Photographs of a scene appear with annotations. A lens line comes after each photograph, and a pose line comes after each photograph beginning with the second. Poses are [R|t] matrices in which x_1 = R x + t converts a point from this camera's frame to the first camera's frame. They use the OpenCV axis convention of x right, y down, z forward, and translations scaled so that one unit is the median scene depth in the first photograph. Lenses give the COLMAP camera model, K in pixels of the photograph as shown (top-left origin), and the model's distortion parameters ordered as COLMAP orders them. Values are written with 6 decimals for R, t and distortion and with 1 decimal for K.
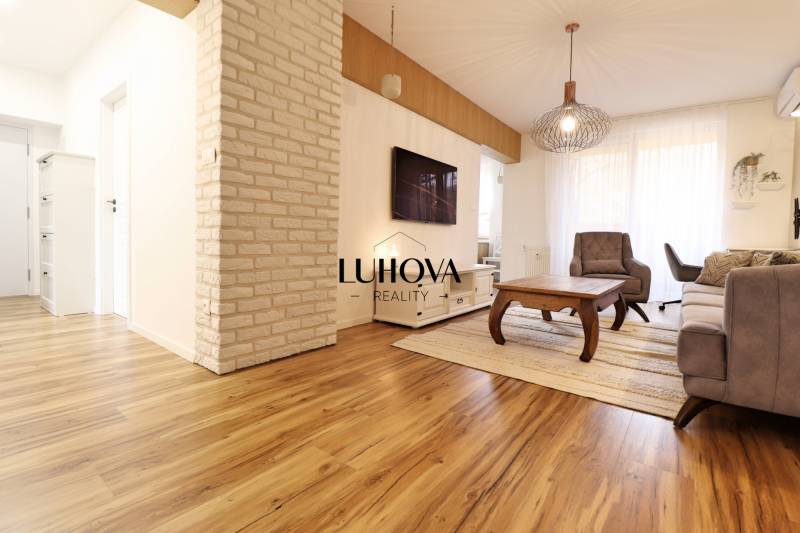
lens RADIAL K [[375.6, 0, 401.5], [0, 375.6, 248.2], [0, 0, 1]] dist [-0.002536, -0.013419]
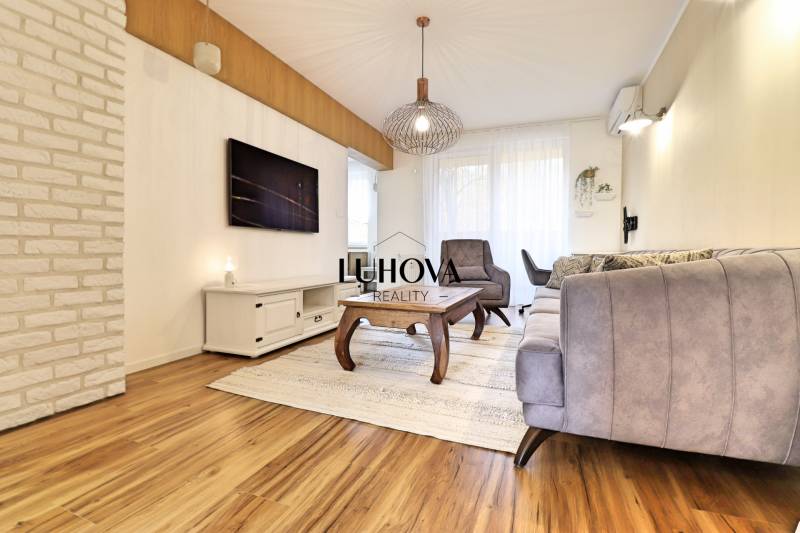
lens RADIAL K [[375.6, 0, 401.5], [0, 375.6, 248.2], [0, 0, 1]] dist [-0.002536, -0.013419]
pose [[0.960728, -0.015653, 0.277051, 0.151126], [0.022926, 0.999472, -0.023034, 0.000111], [-0.276544, 0.028481, 0.960579, 0.140627]]
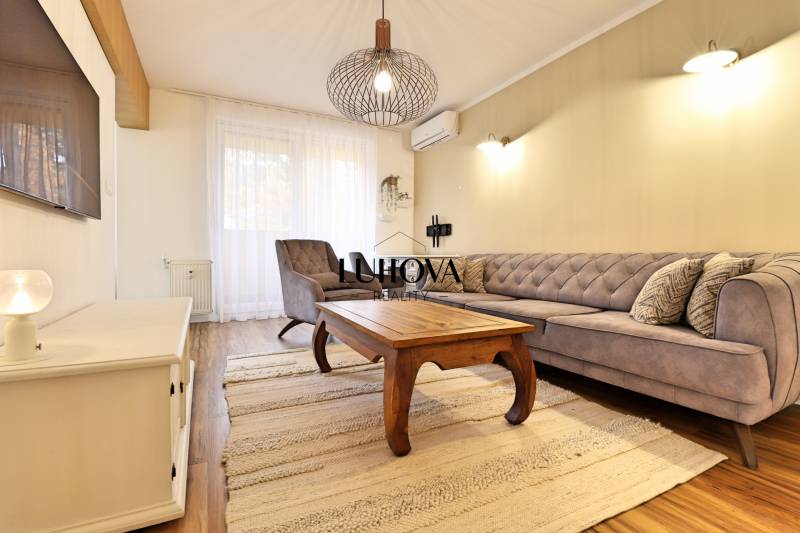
lens RADIAL K [[370.0, 0, 404.0], [0, 370.0, 259.0], [0, 0, 1]] dist [-0.019856, -0.000386]
pose [[0.416420, -0.030824, 0.908650, -0.190030], [0.028331, 0.999380, 0.020918, -0.021005], [-0.908731, 0.017033, 0.417035, 0.823711]]
